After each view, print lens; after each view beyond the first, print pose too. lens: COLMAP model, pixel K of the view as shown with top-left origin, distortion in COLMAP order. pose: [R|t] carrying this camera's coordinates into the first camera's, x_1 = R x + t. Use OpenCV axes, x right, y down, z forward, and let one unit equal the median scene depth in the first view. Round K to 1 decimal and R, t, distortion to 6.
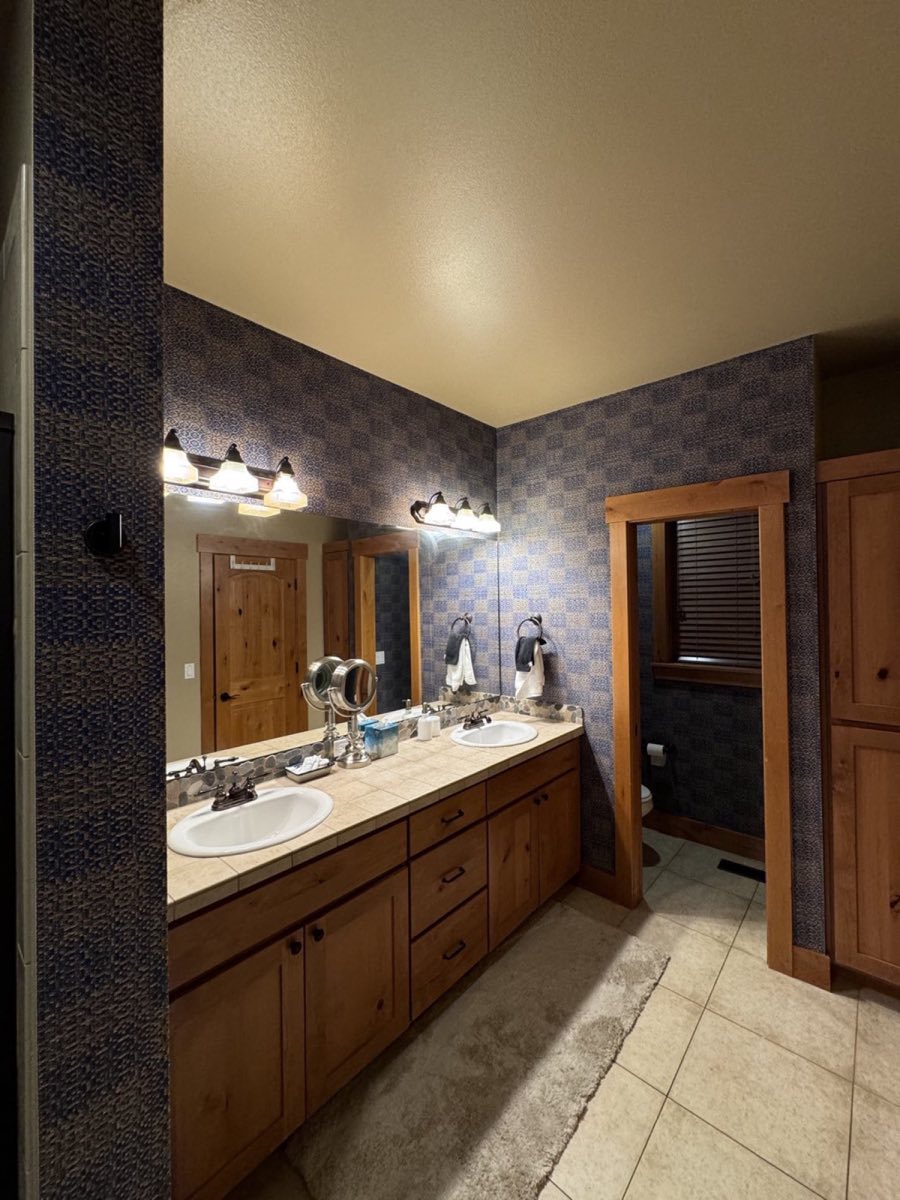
lens RADIAL K [[483.1, 0, 448.9], [0, 483.1, 602.7], [0, 0, 1]] dist [-0.001480, -0.000379]
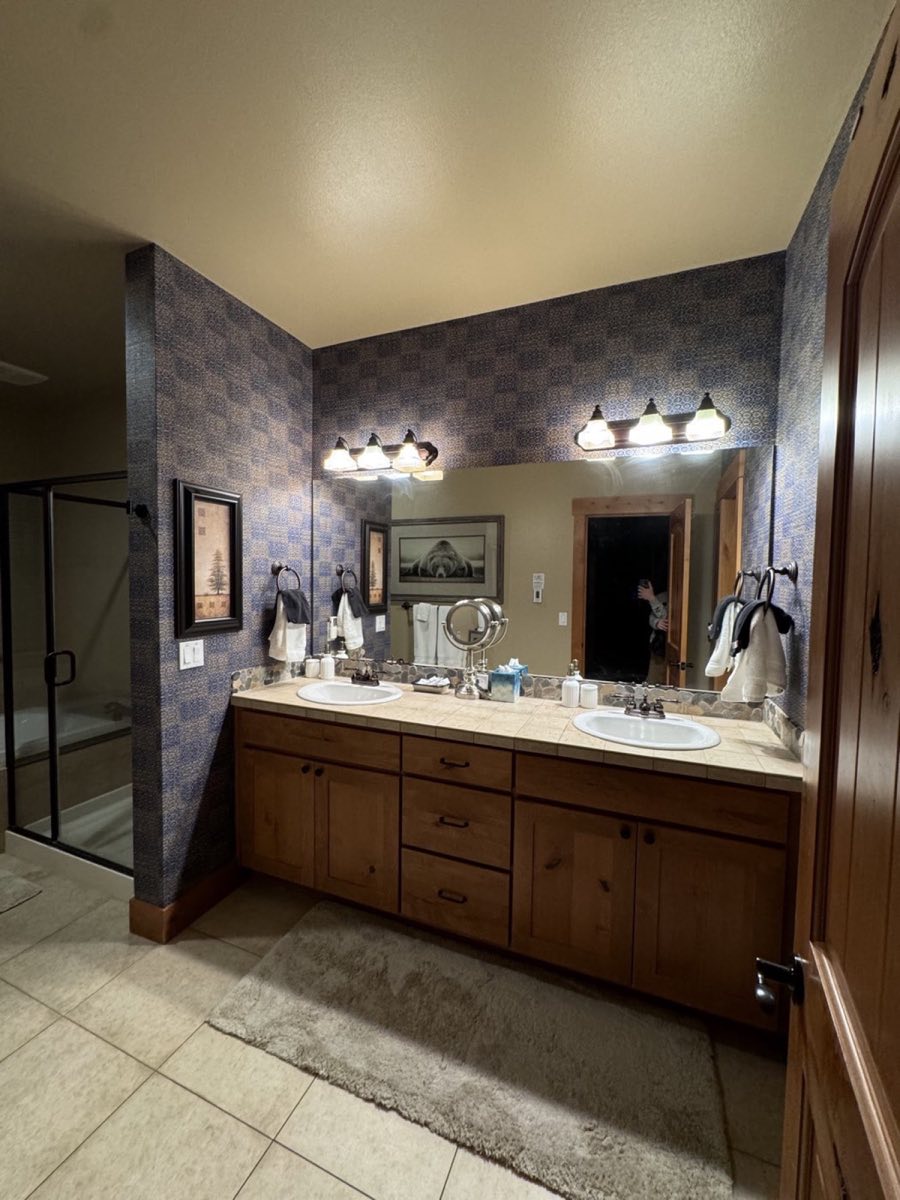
lens RADIAL K [[483.1, 0, 446.2], [0, 483.1, 595.3], [0, 0, 1]] dist [-0.001480, -0.000379]
pose [[0.327863, 0.060234, -0.942803, 0.978892], [-0.011196, 0.998143, 0.059876, 0.054581], [0.944659, -0.009076, 0.327928, 0.735700]]
